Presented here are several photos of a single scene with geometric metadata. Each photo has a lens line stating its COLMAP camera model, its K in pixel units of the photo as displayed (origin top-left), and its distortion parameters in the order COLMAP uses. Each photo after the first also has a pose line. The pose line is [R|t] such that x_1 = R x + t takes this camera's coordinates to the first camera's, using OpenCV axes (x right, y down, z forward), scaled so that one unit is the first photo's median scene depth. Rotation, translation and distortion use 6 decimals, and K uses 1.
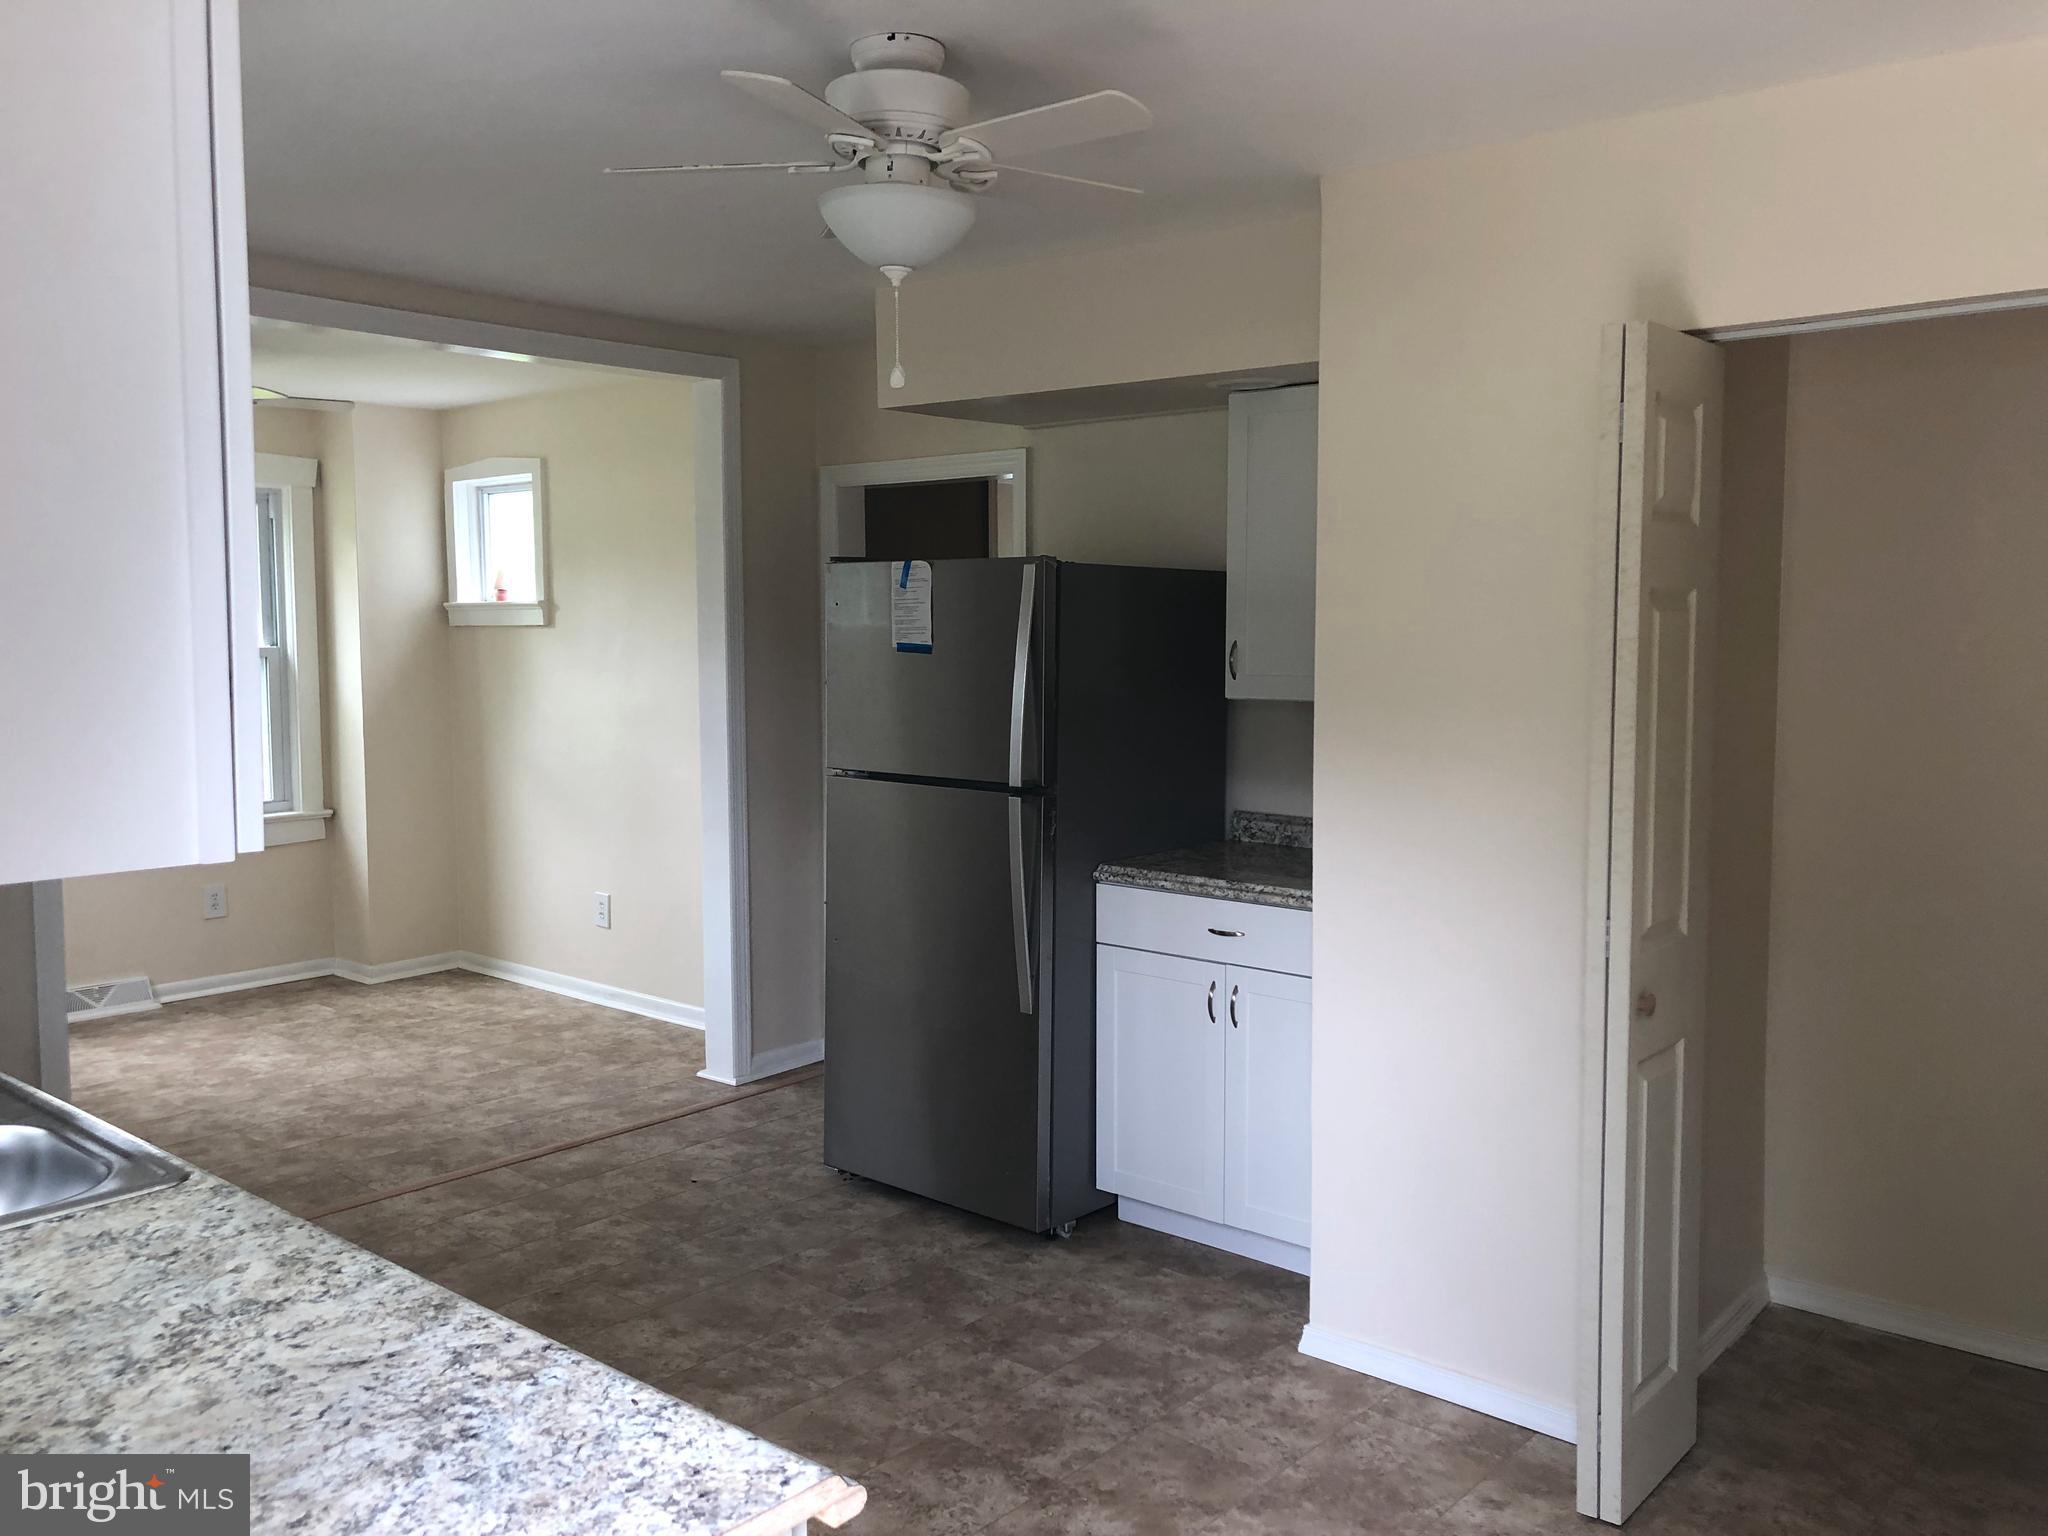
lens RADIAL K [[1664.9, 0, 1024.0], [0, 1664.9, 768.0], [0, 0, 1]] dist [-0.139659, -0.002006]
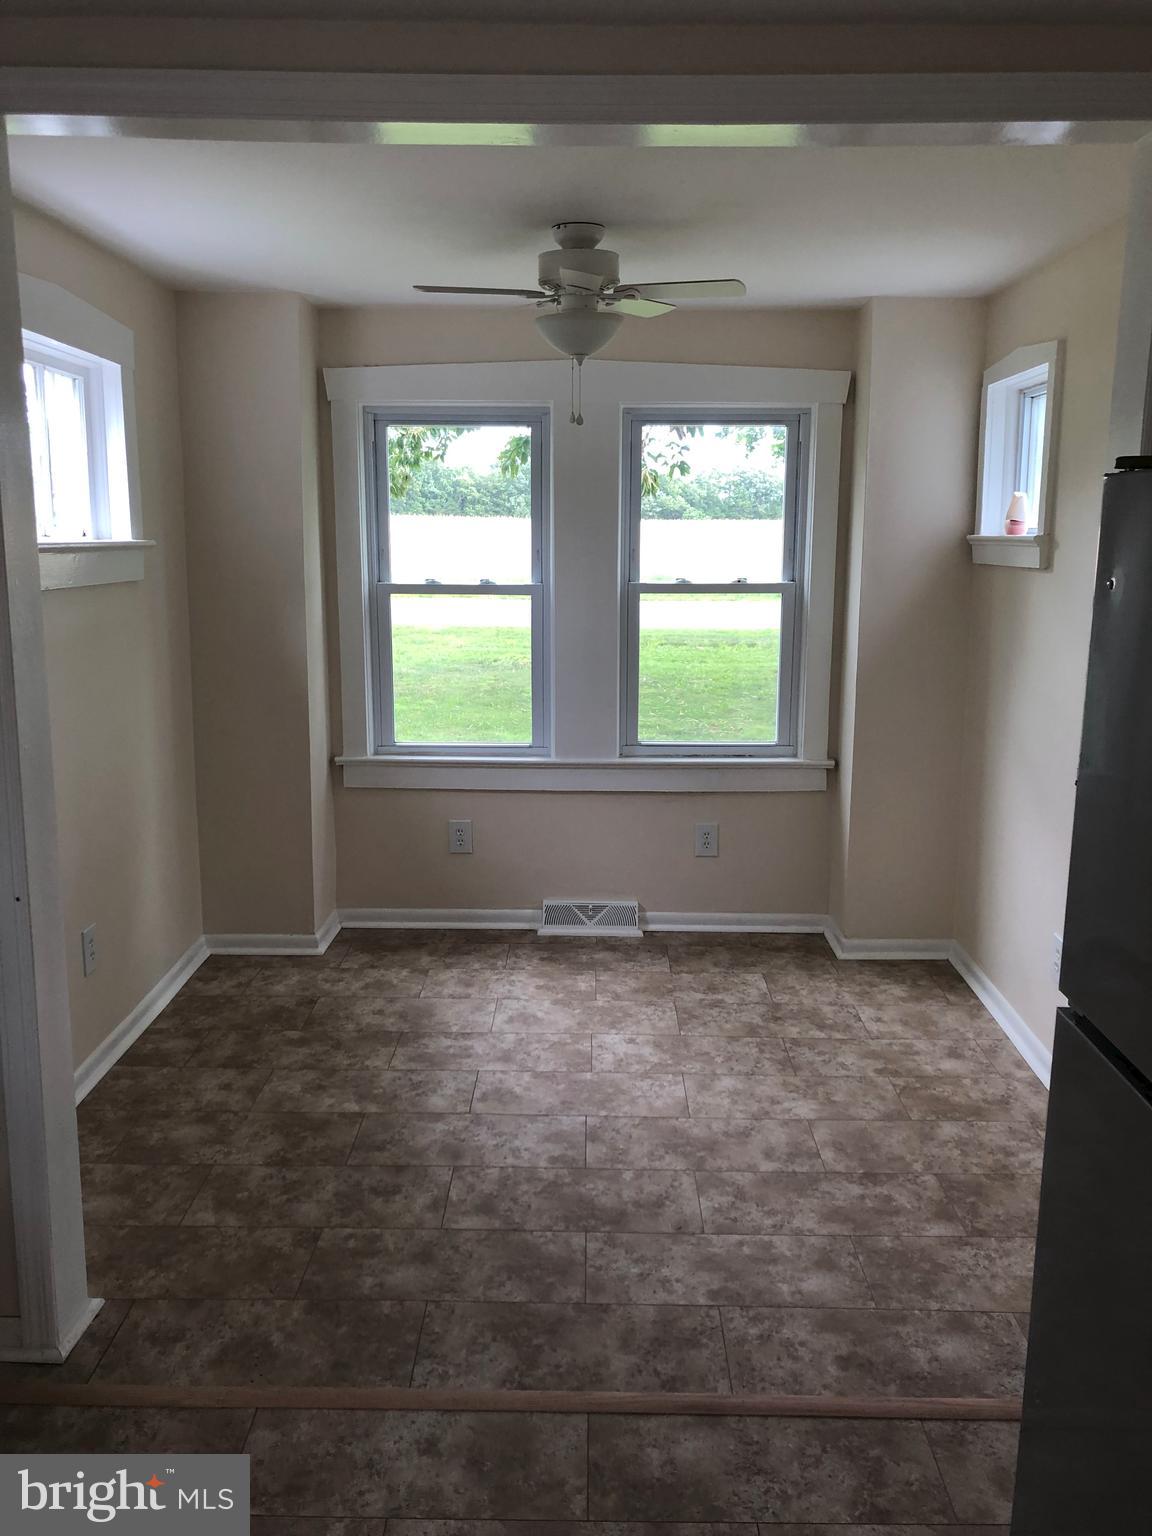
lens RADIAL K [[1252.1, 0, 566.6], [0, 1252.1, 761.4], [0, 0, 1]] dist [0.023485, 0.000631]
pose [[0.636423, 0.133697, -0.759665, 0.026044], [-0.063201, 0.990591, 0.121391, -0.069801], [0.768747, -0.029245, 0.638884, 0.577772]]
